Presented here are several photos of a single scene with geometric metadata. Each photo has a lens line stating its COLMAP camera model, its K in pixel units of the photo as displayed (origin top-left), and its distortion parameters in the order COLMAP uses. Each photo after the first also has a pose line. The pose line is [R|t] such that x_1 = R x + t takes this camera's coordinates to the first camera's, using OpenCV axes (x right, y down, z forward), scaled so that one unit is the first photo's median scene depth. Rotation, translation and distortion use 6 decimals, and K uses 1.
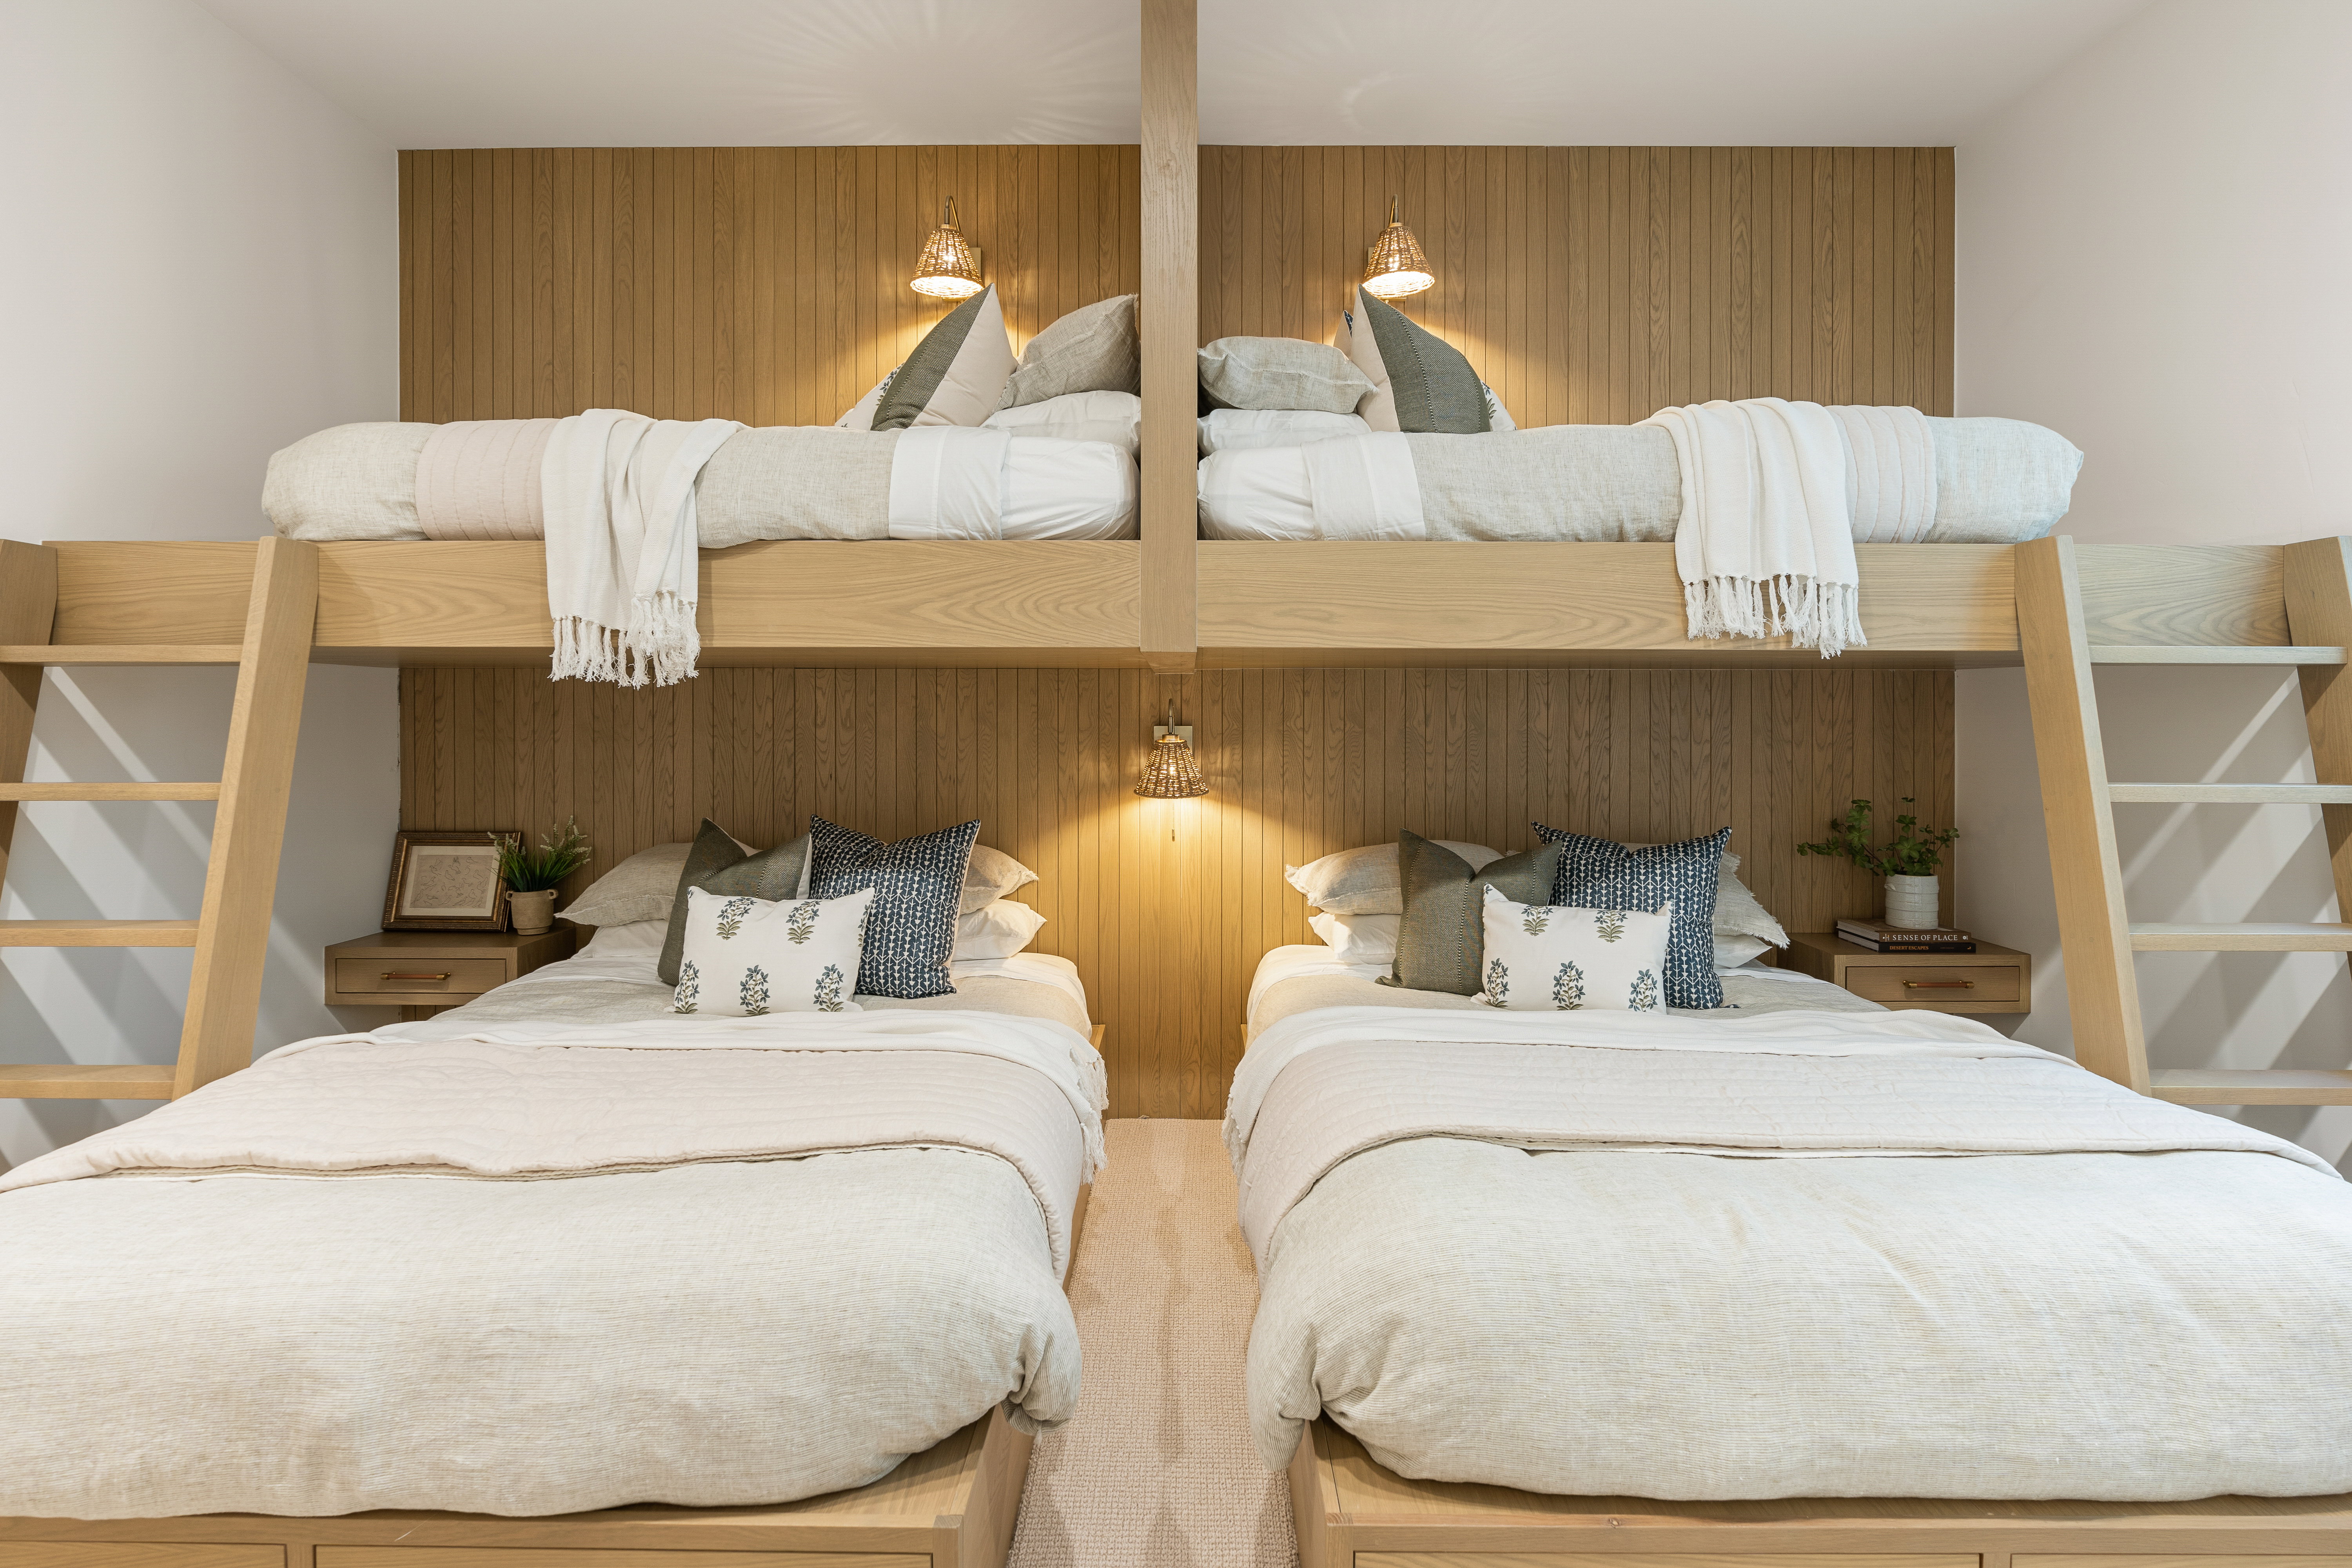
lens RADIAL K [[1091.3, 0, 1152.2], [0, 1091.3, 719.7], [0, 0, 1]] dist [-0.004006, -0.000019]
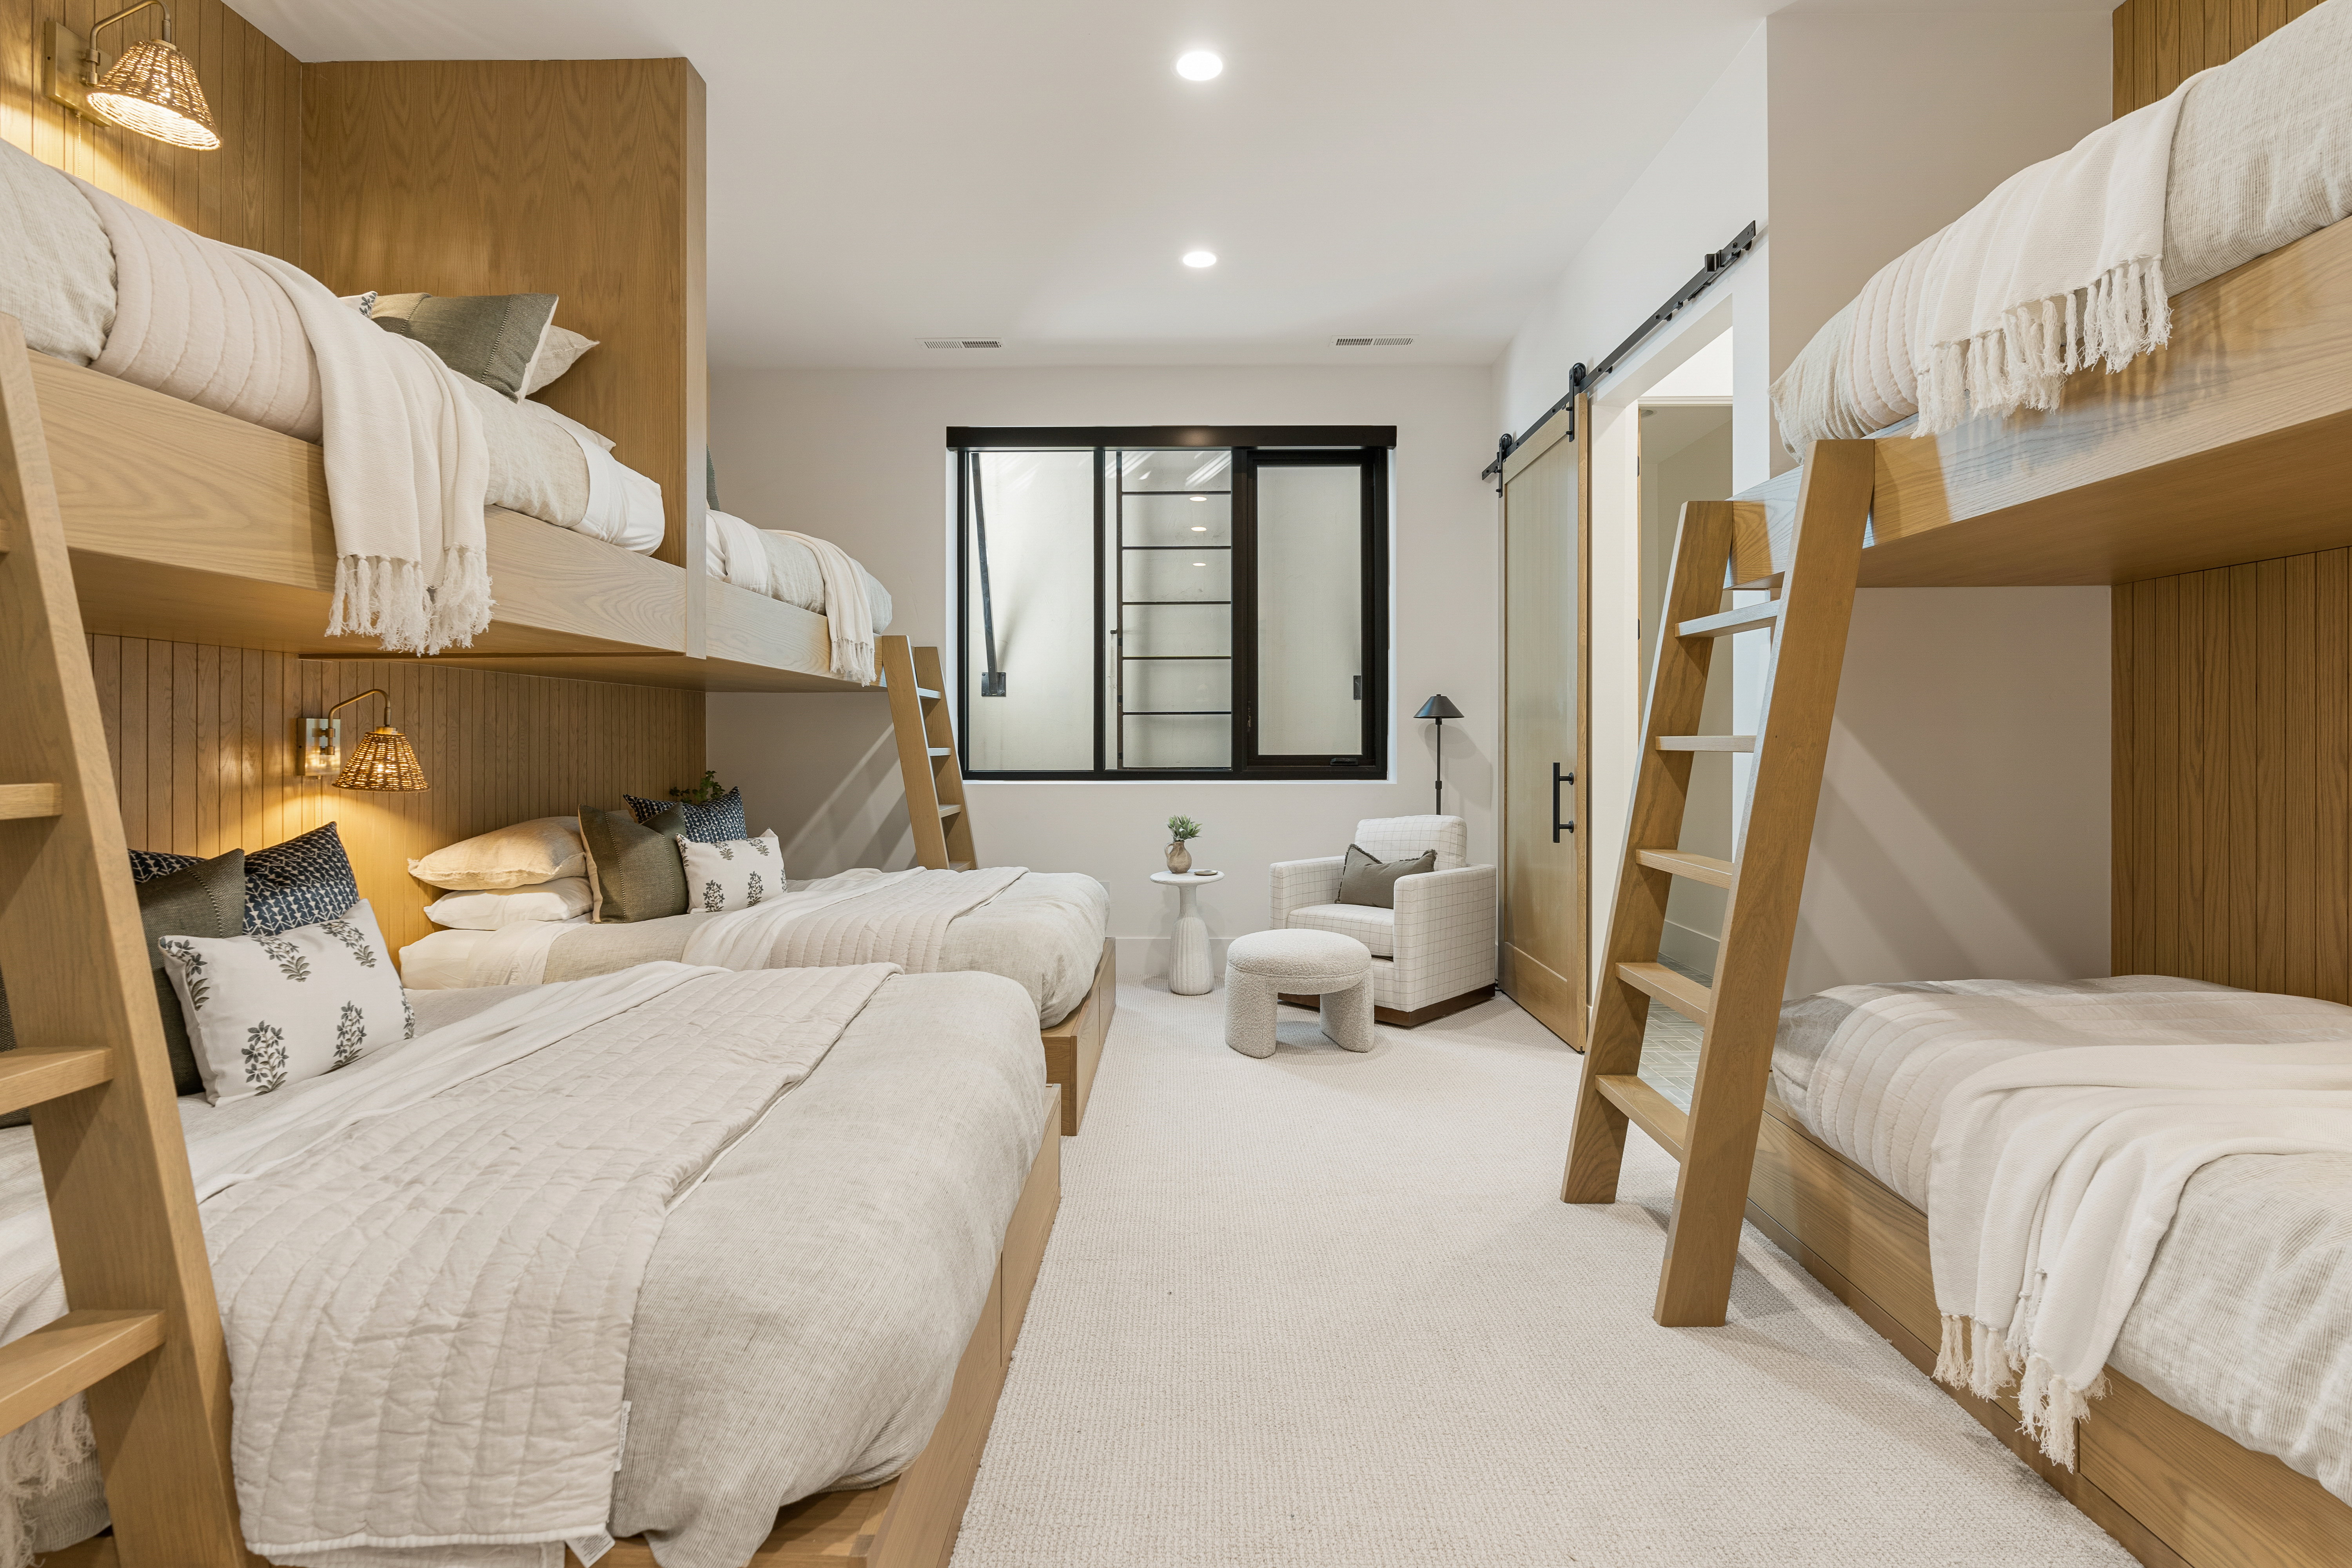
lens RADIAL K [[1091.3, 0, 1174.0], [0, 1091.3, 738.0], [0, 0, 1]] dist [-0.004006, -0.000019]
pose [[0.005326, -0.000089, 0.999986, -1.166994], [0.003849, 0.999993, 0.000068, 0.032417], [-0.999978, 0.003849, 0.005327, 0.384688]]
